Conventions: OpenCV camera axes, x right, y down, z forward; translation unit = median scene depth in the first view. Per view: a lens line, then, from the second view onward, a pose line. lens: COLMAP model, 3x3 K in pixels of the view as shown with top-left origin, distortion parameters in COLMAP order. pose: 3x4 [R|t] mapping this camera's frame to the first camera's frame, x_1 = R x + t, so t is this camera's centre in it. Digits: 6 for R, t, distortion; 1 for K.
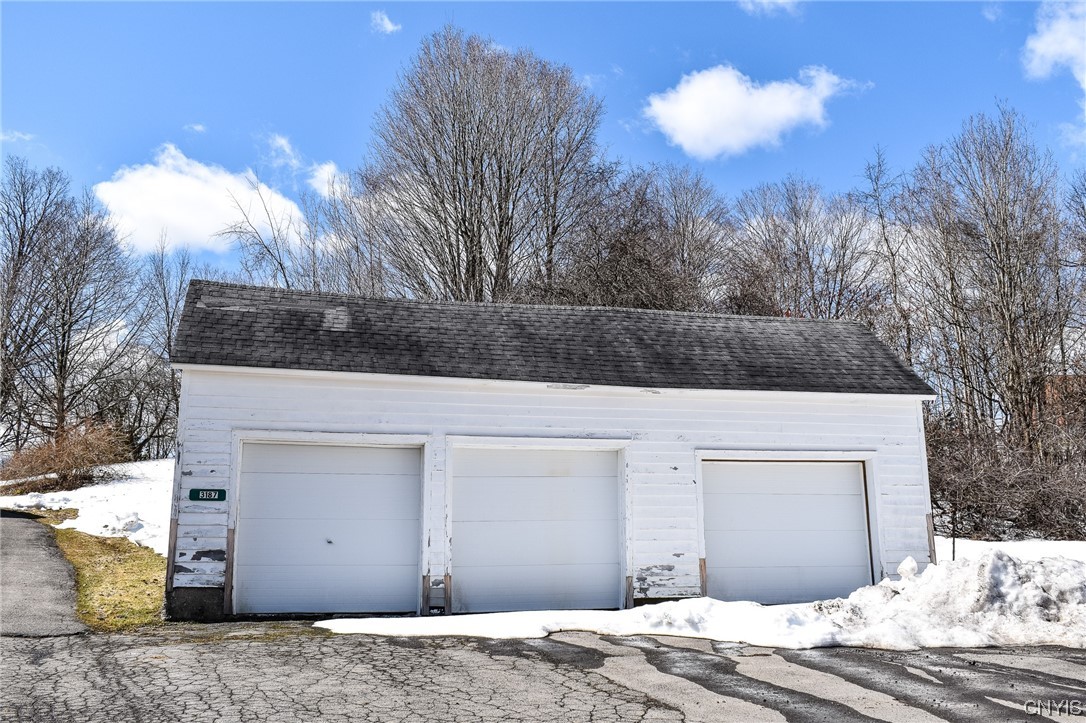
lens RADIAL K [[1059.6, 0, 541.9], [0, 1059.6, 359.7], [0, 0, 1]] dist [-0.066968, 0.000000]
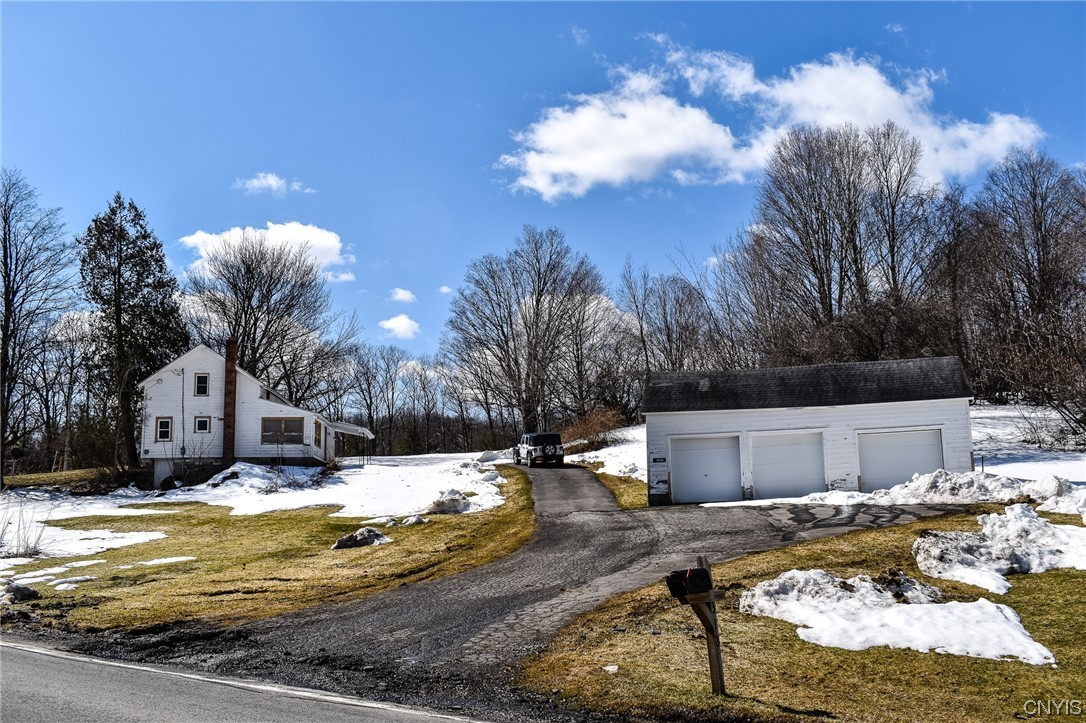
lens RADIAL K [[1032.7, 0, 542.0], [0, 1032.7, 362.0], [0, 0, 1]] dist [-0.079914, 0.000000]
pose [[0.898833, -0.082812, -0.430398, 0.528699], [0.111766, 0.992830, 0.042380, -0.247480], [0.423802, -0.086197, 0.901644, -1.382206]]
